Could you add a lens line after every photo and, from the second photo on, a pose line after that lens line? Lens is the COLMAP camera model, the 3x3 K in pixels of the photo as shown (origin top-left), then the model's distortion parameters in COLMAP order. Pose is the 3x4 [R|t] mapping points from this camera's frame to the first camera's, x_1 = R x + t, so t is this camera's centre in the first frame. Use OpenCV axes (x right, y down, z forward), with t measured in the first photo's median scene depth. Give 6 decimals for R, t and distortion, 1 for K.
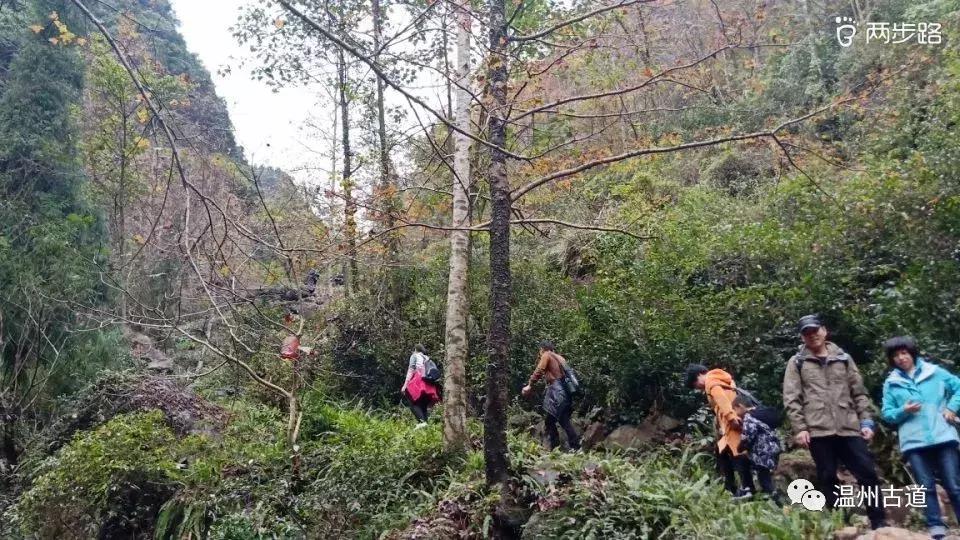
lens RADIAL K [[1020.0, 0, 480.0], [0, 1020.0, 270.0], [0, 0, 1]] dist [0.036398, -0.002176]
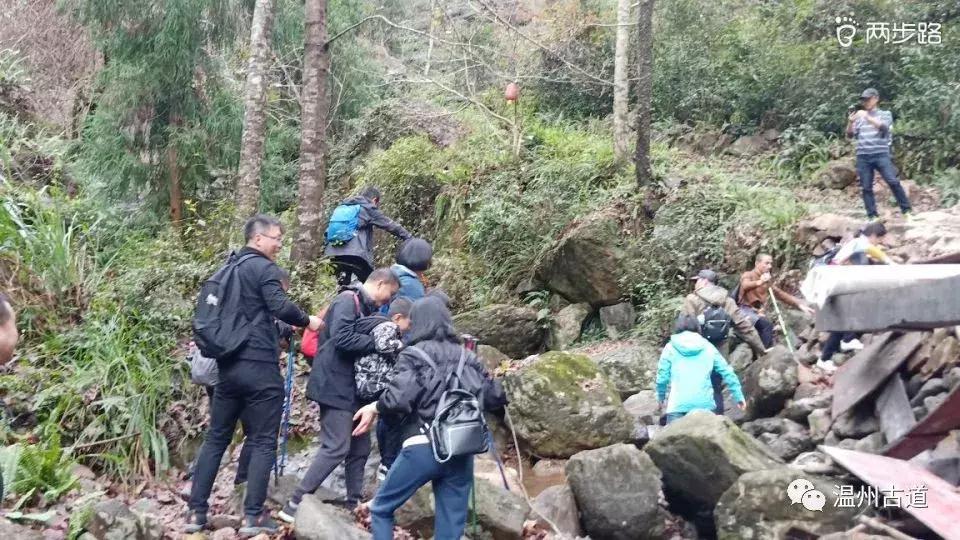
lens RADIAL K [[1020.0, 0, 480.0], [0, 1020.0, 270.0], [0, 0, 1]] dist [0.036398, -0.002176]
pose [[0.979710, -0.008482, -0.200242, 0.074980], [0.072366, 0.946674, 0.313961, -0.174261], [0.186901, -0.322082, 0.928079, -0.546335]]
